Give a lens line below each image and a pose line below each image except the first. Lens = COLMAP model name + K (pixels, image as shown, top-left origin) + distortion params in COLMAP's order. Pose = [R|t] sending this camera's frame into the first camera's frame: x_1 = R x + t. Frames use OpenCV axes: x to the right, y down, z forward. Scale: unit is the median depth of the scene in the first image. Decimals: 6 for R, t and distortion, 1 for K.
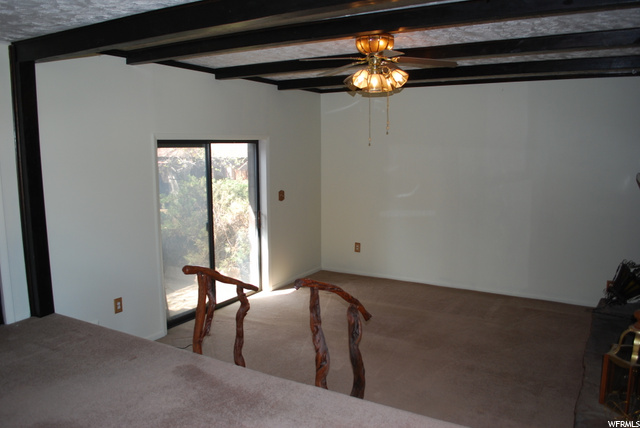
lens RADIAL K [[507.0, 0, 315.1], [0, 507.0, 214.5], [0, 0, 1]] dist [-0.086257, 0.017452]
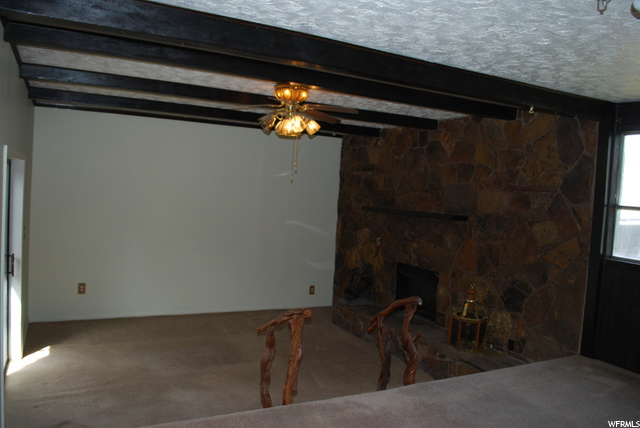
lens RADIAL K [[507.0, 0, 314.7], [0, 507.0, 213.9], [0, 0, 1]] dist [-0.086257, 0.017452]
pose [[0.497612, -0.013294, 0.867298, -0.801888], [0.061370, 0.997916, -0.019915, -0.038098], [-0.865226, 0.063136, 0.497391, 0.383625]]
